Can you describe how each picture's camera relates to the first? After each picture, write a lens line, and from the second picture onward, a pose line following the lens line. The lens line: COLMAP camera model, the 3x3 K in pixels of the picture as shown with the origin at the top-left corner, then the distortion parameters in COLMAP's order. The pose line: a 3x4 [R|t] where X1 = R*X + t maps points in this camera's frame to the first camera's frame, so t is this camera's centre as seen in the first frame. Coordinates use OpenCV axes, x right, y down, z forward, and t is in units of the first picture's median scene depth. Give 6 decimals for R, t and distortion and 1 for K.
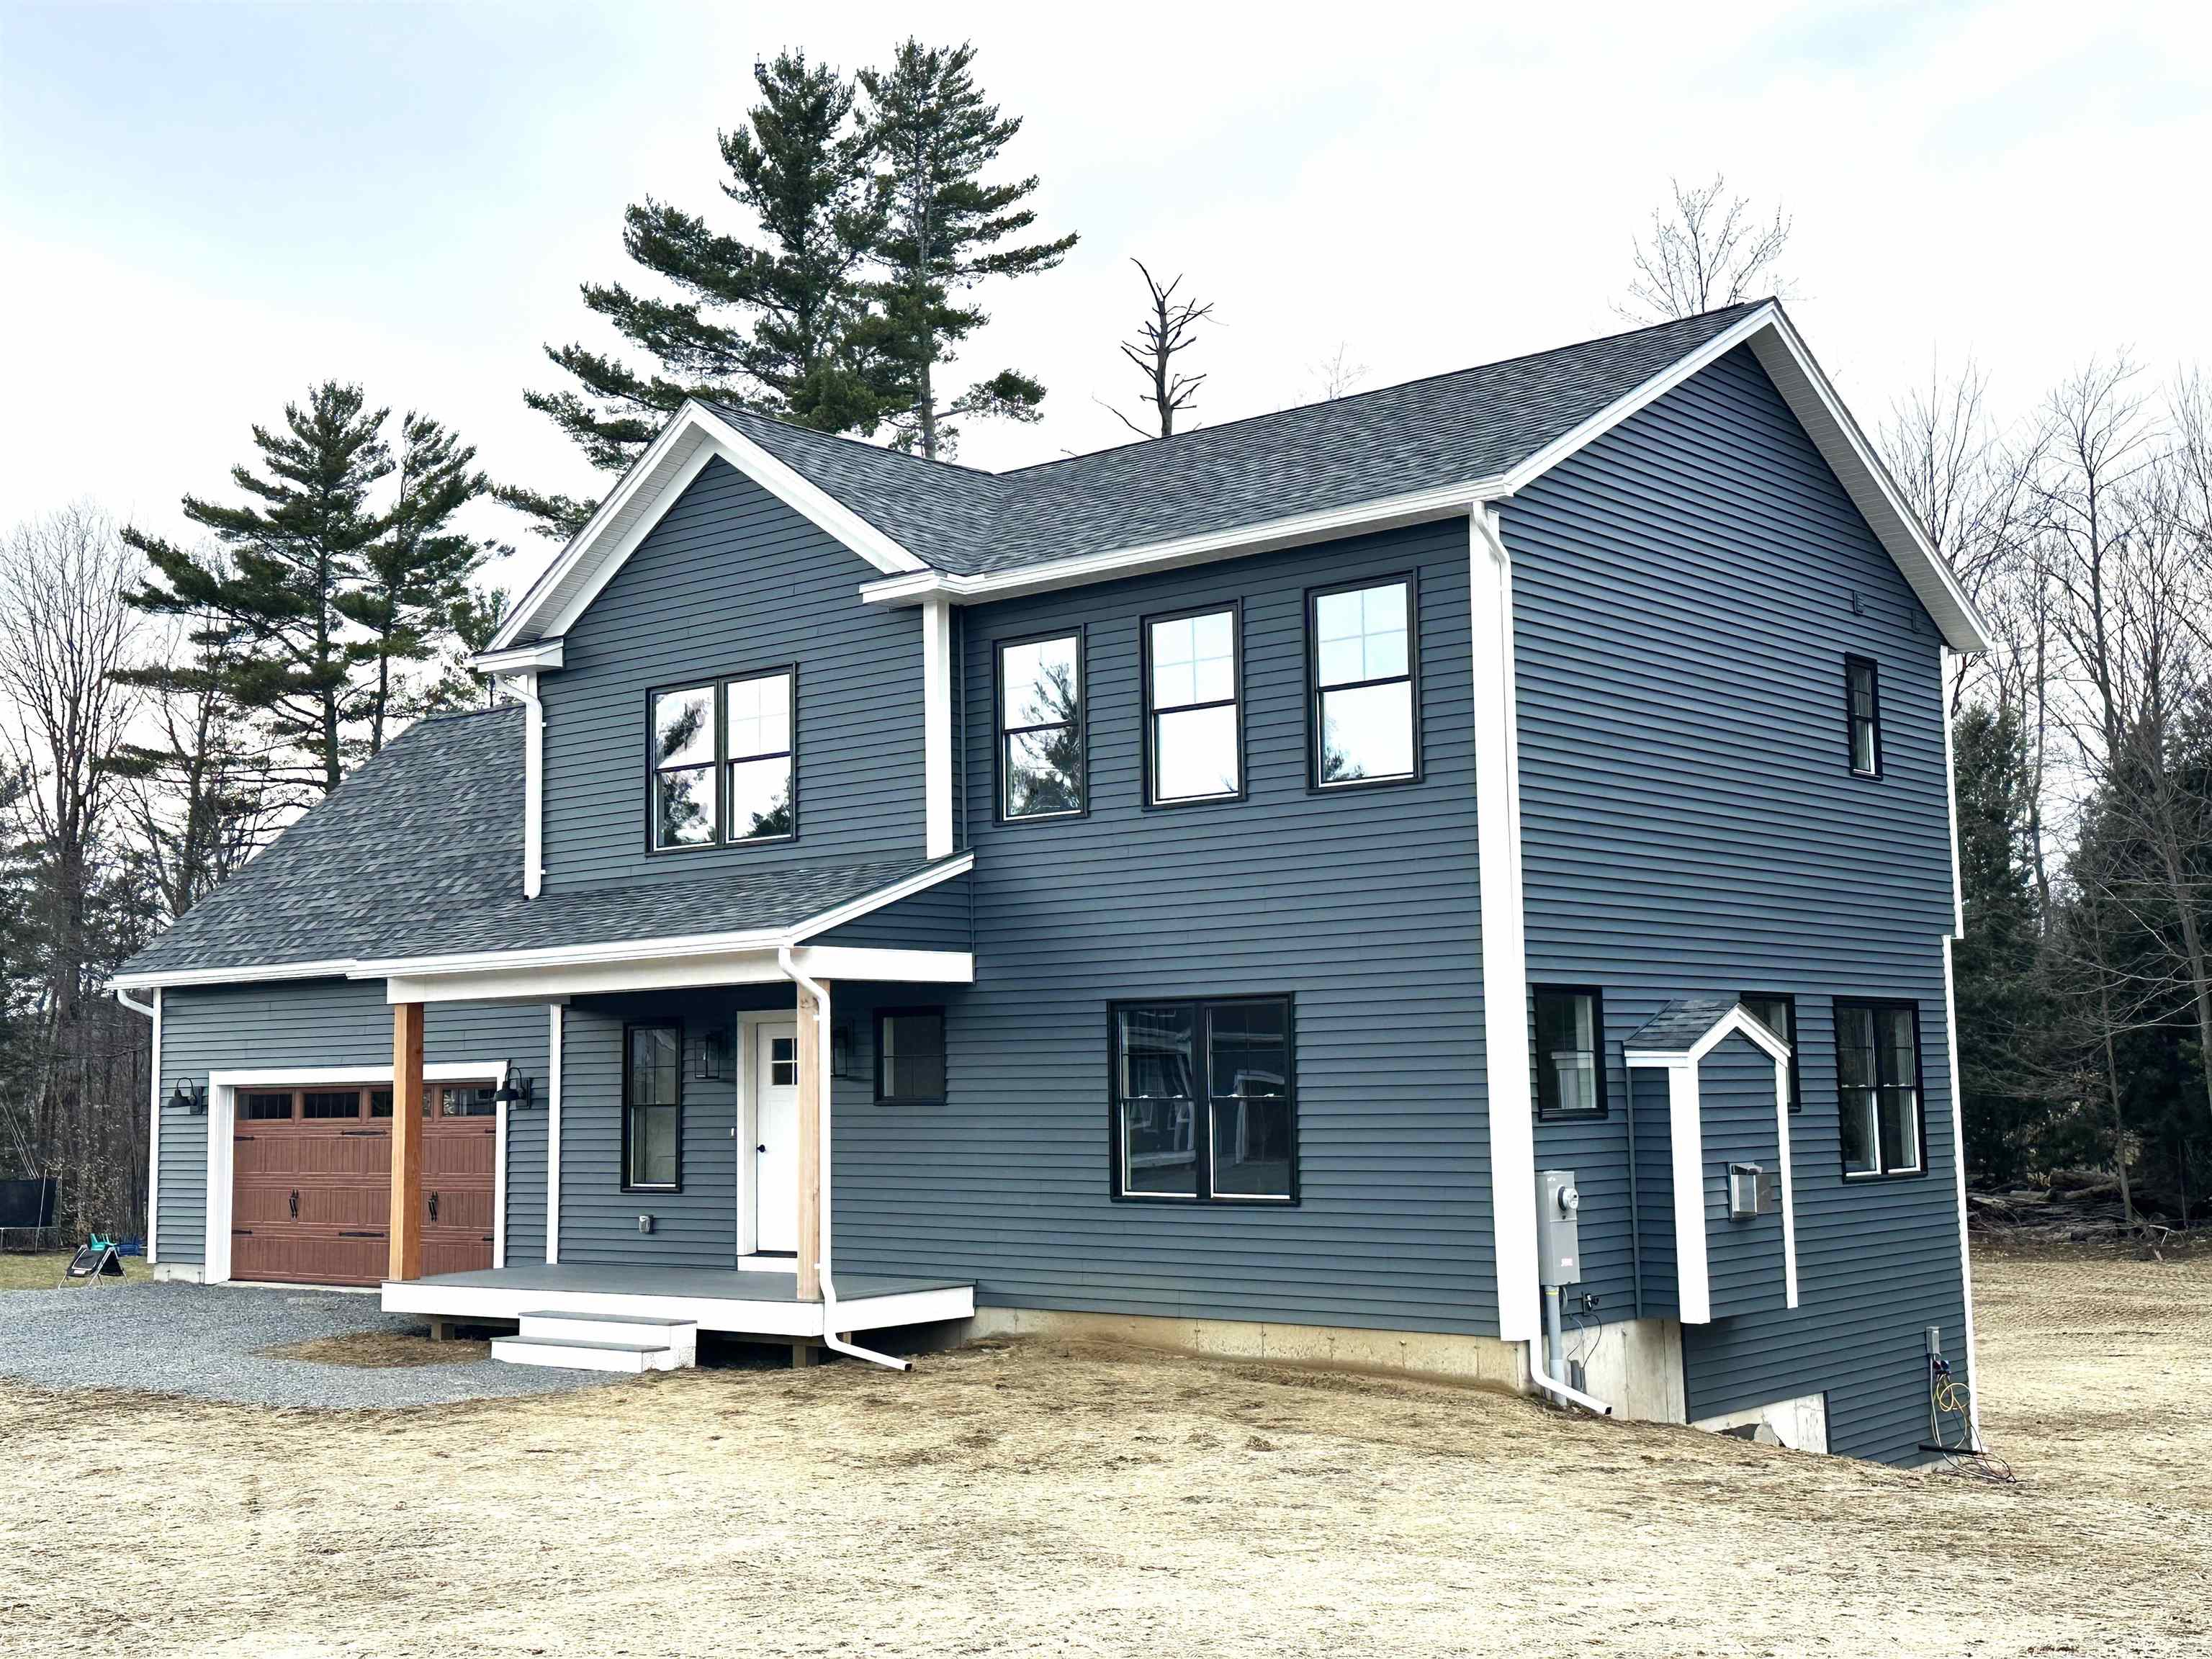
lens RADIAL K [[2581.6, 0, 1106.0], [0, 2581.6, 829.5], [0, 0, 1]] dist [0.004577, -0.003596]
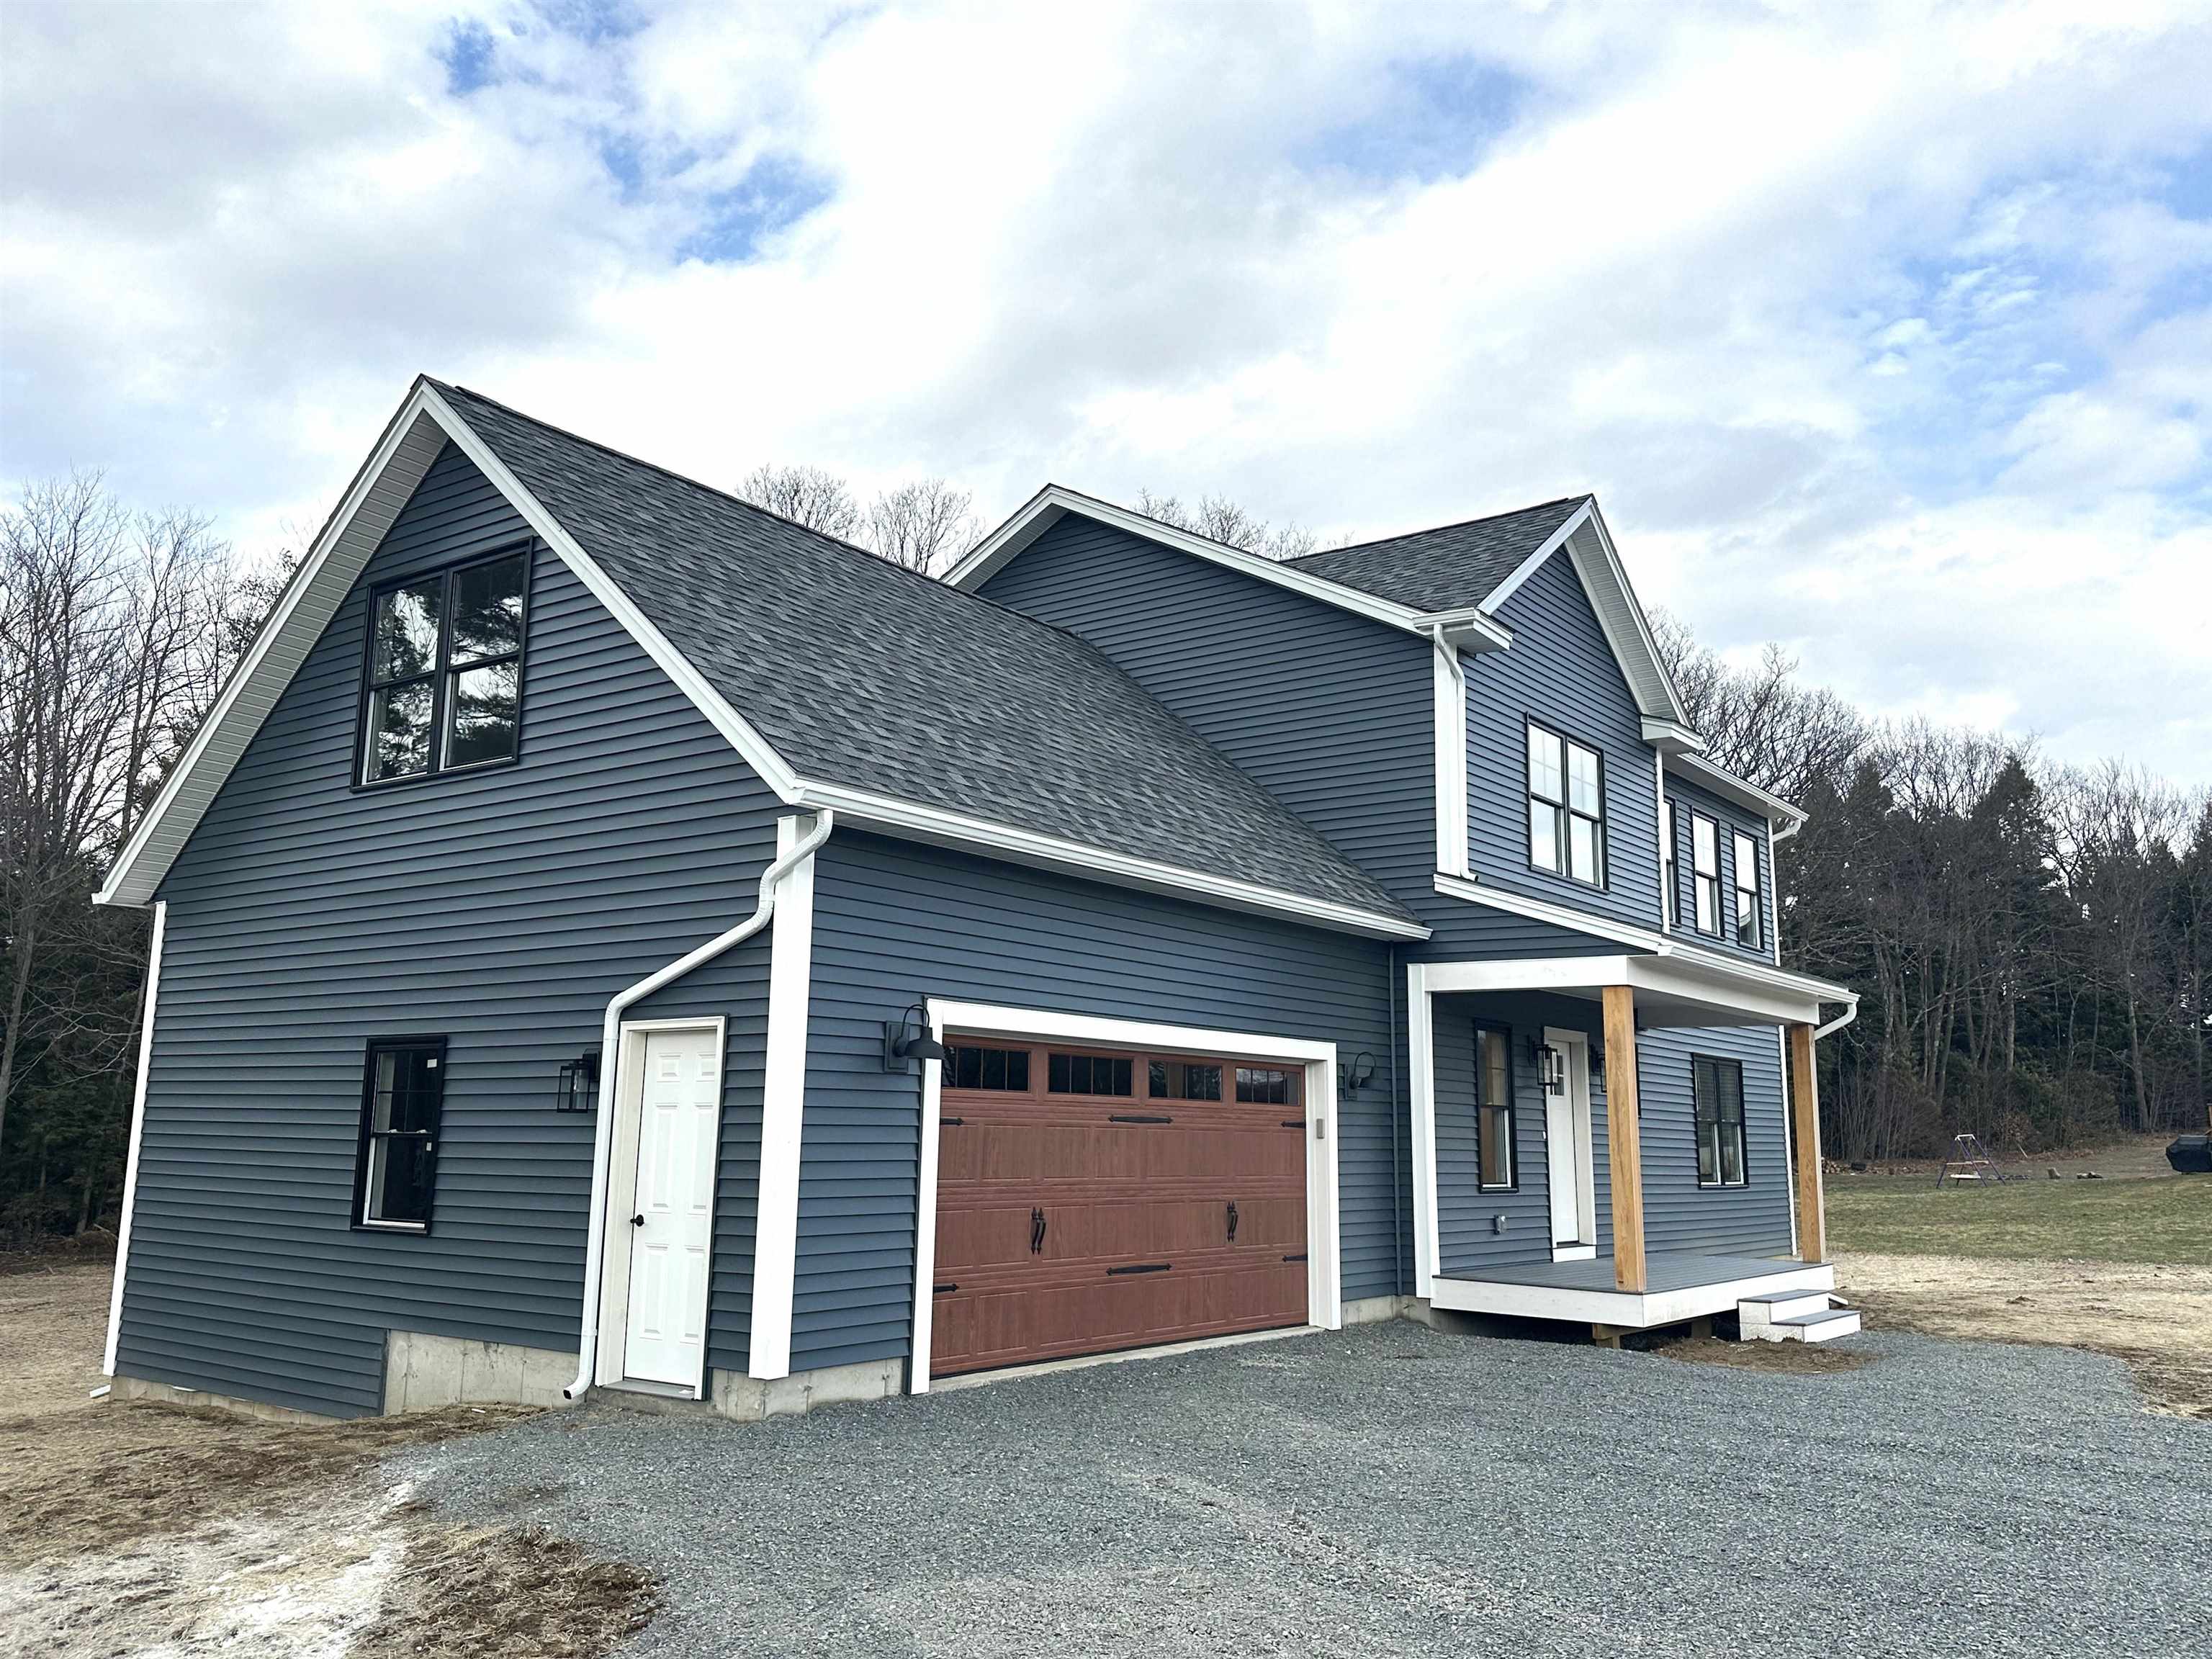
lens RADIAL K [[1783.9, 0, 1106.0], [0, 1783.9, 829.5], [0, 0, 1]] dist [0.003847, 0.000643]
pose [[-0.040221, 0.196475, 0.979684, -0.755206], [-0.111946, 0.973418, -0.199814, 0.135743], [-0.992900, -0.117709, -0.017157, 1.008441]]
